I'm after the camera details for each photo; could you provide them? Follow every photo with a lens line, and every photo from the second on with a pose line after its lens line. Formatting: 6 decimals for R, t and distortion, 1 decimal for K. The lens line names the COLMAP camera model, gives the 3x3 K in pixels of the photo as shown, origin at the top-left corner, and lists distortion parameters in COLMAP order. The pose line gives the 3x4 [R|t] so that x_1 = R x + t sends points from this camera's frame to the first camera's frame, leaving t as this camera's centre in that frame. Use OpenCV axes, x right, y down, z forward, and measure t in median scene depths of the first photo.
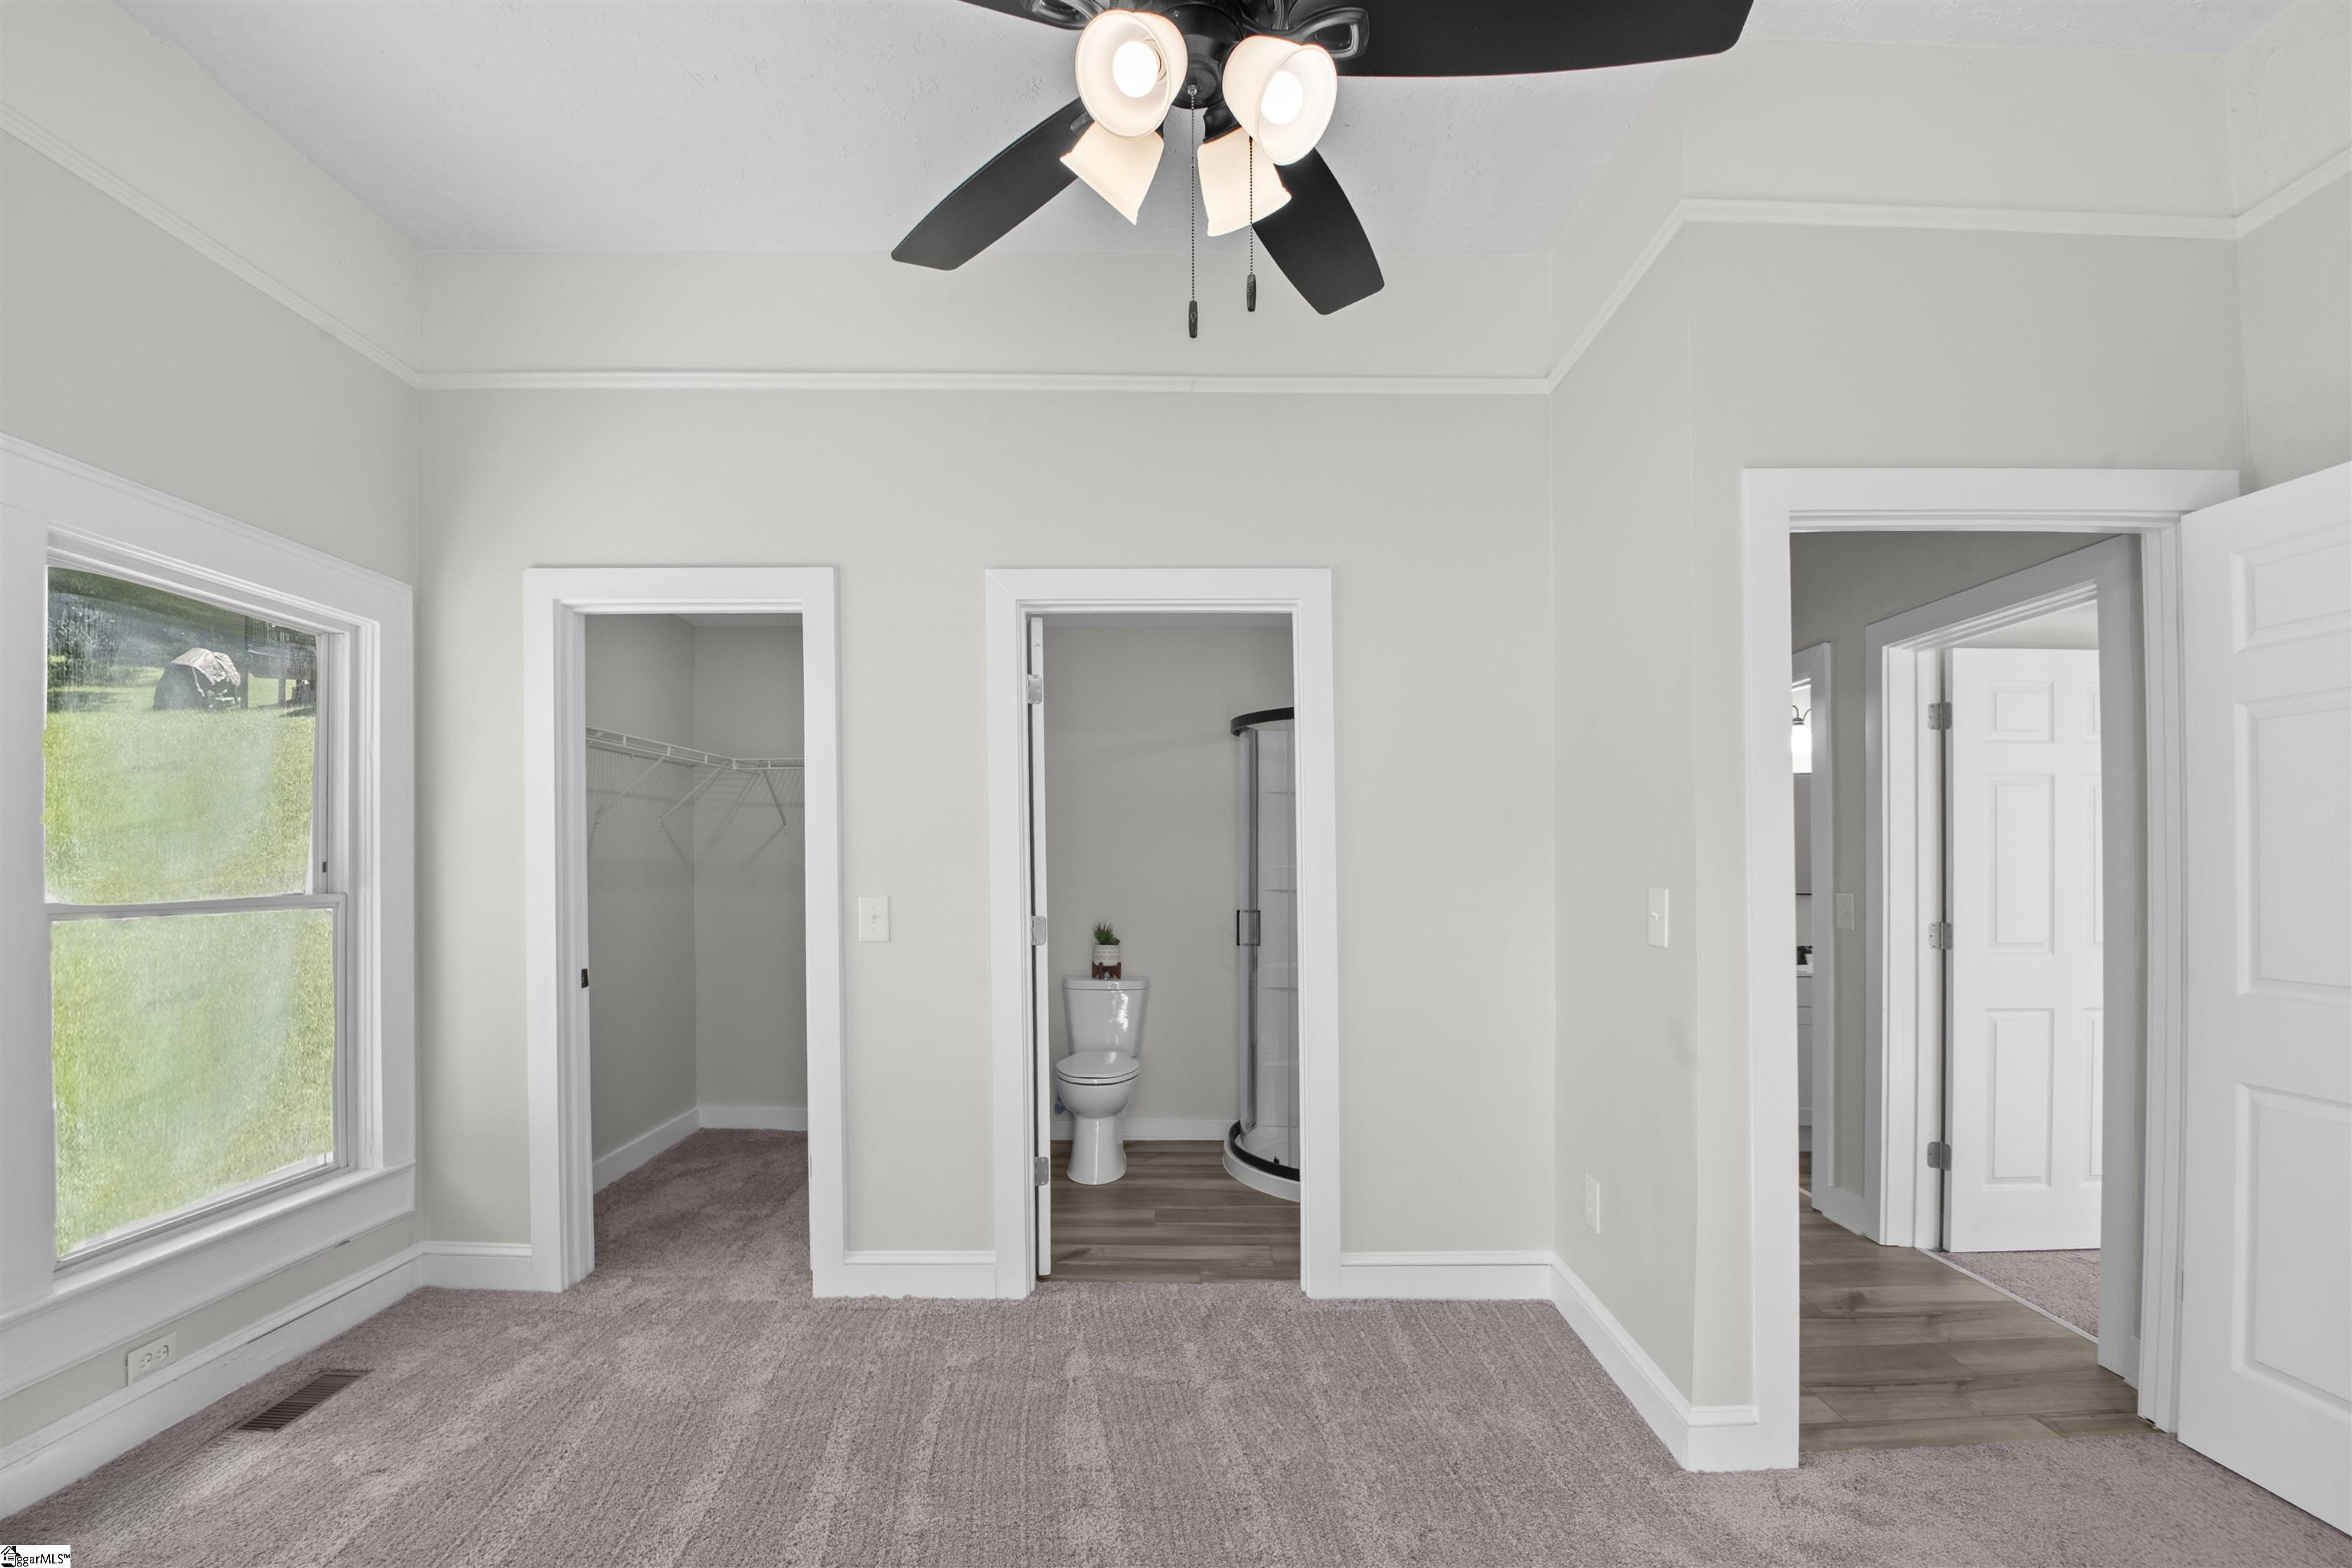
lens RADIAL K [[995.8, 0, 1200.1], [0, 995.8, 879.1], [0, 0, 1]] dist [-0.016506, -0.007757]
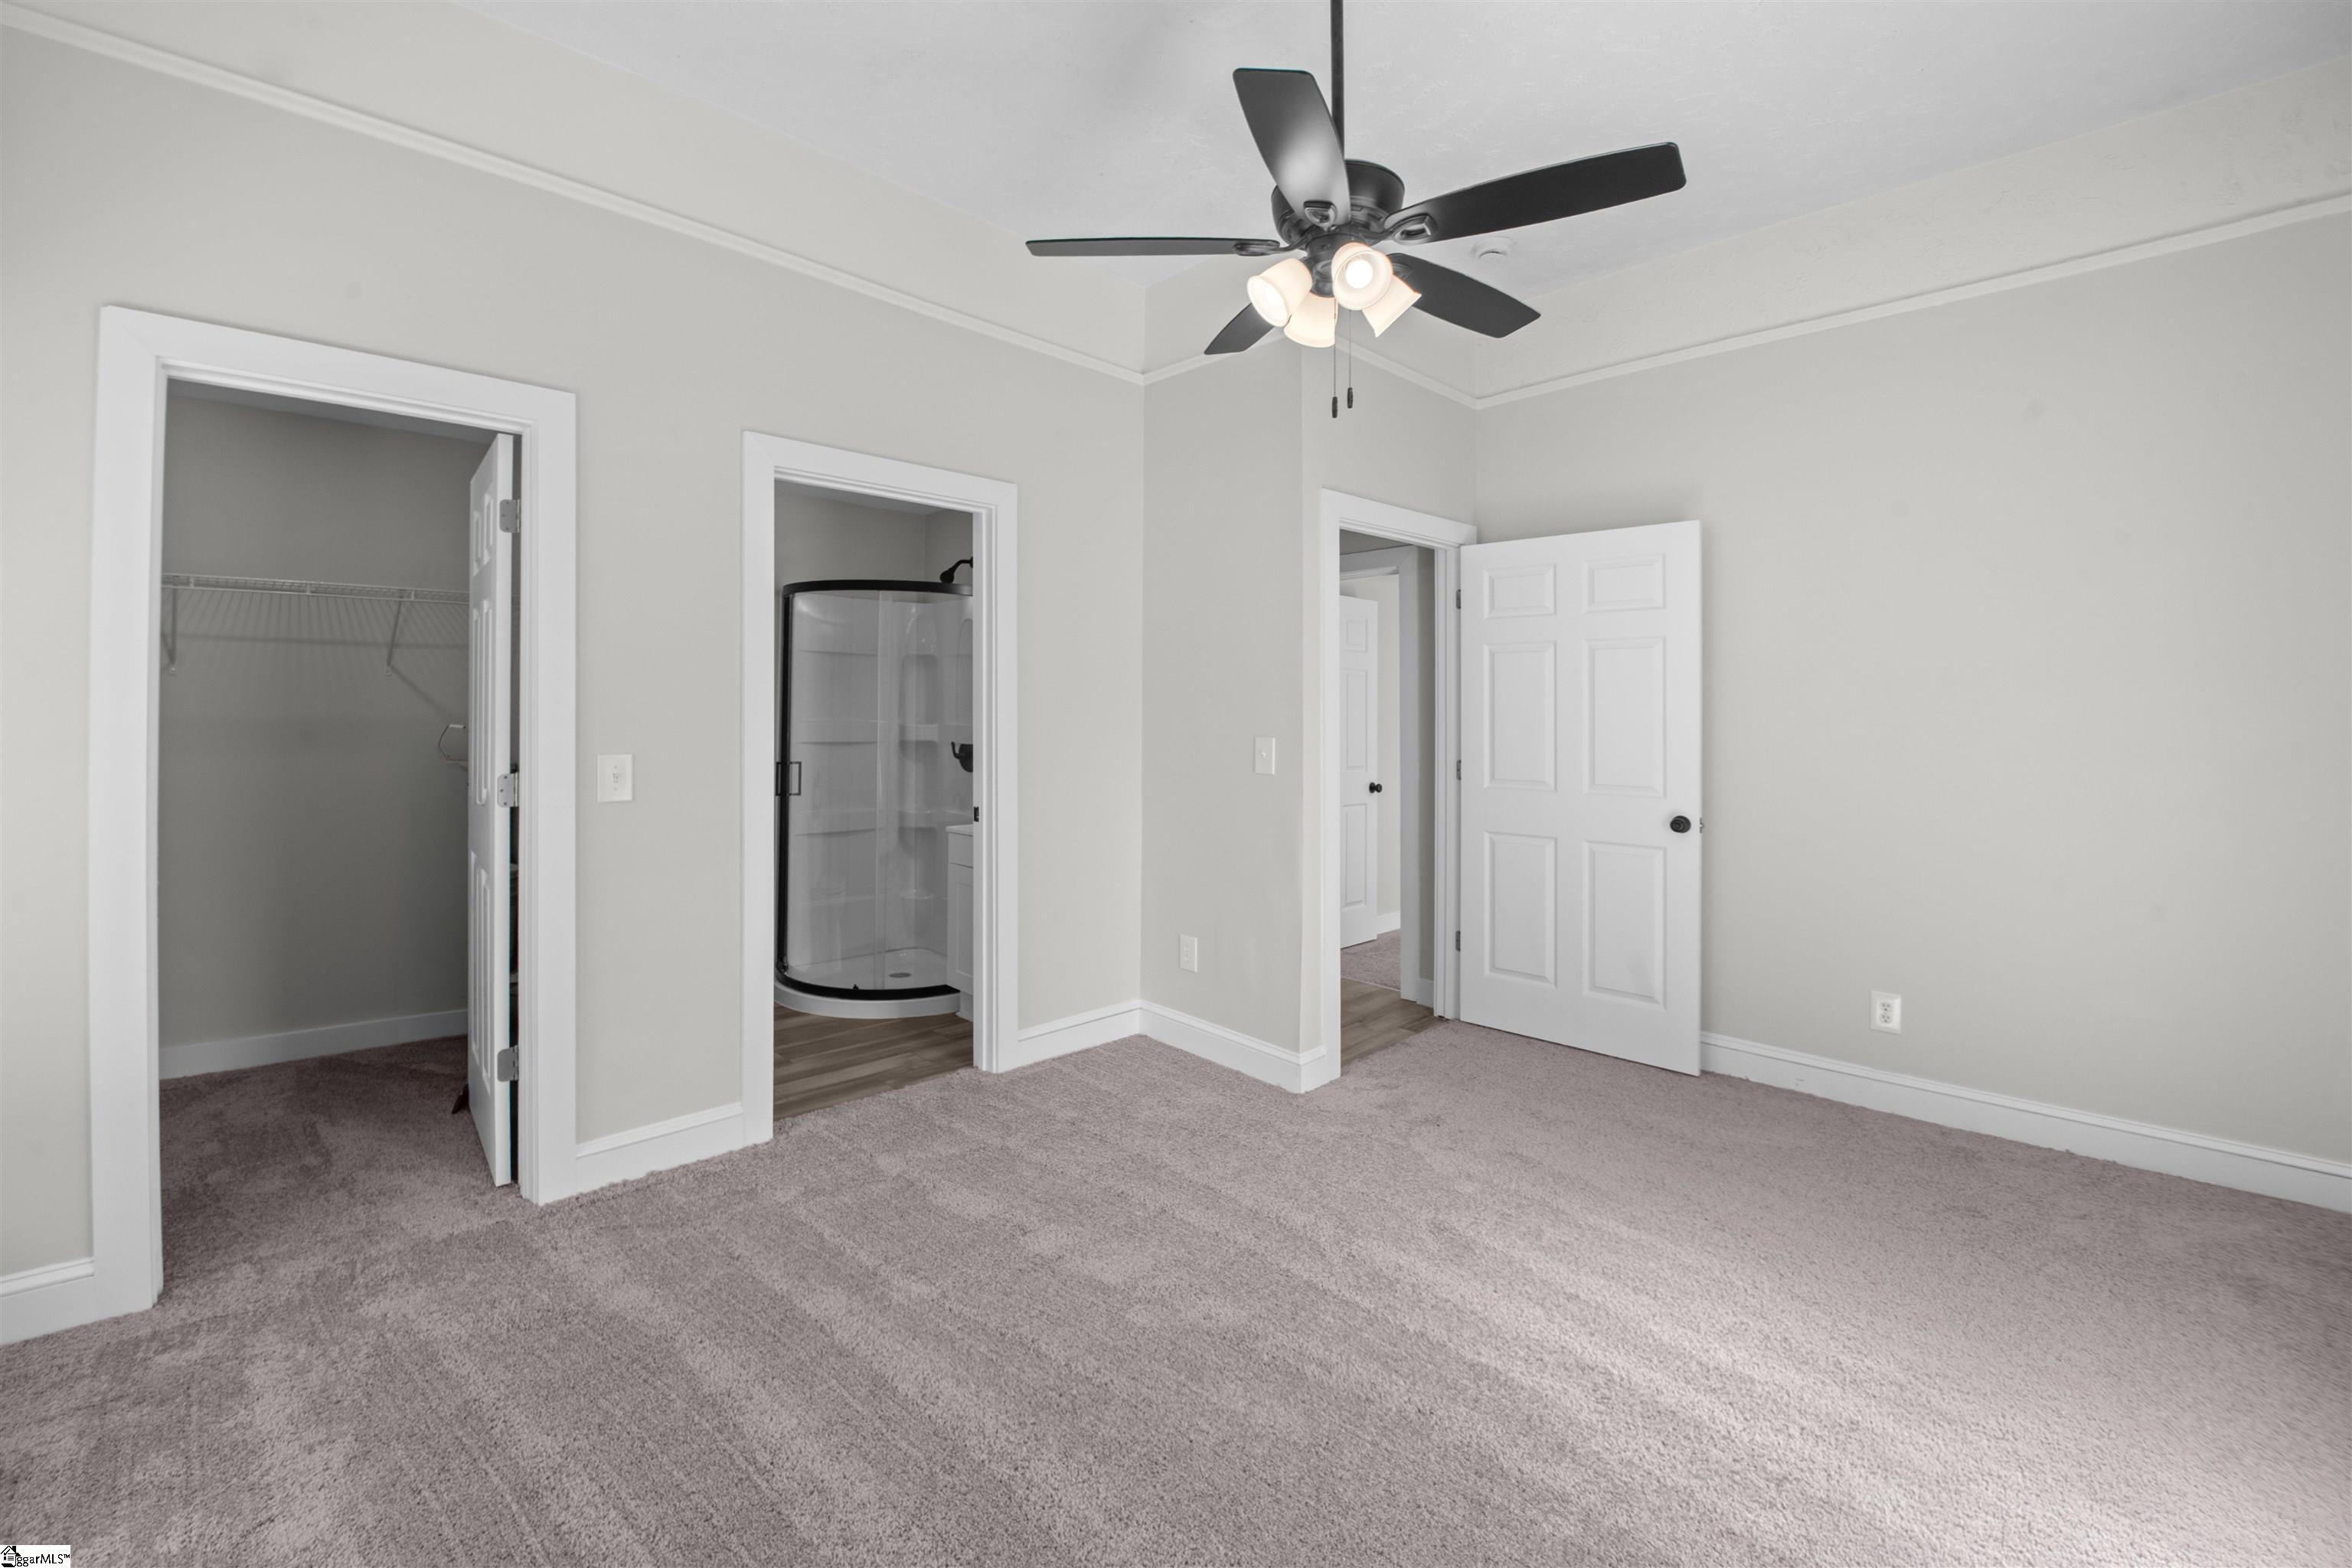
lens RADIAL K [[958.0, 0, 1134.7], [0, 958.0, 737.5], [0, 0, 1]] dist [-0.016091, -0.006464]
pose [[0.735835, -0.006223, 0.677132, -0.595430], [0.005310, 0.999980, 0.003419, 0.001686], [-0.677140, 0.001080, 0.735854, 0.012216]]
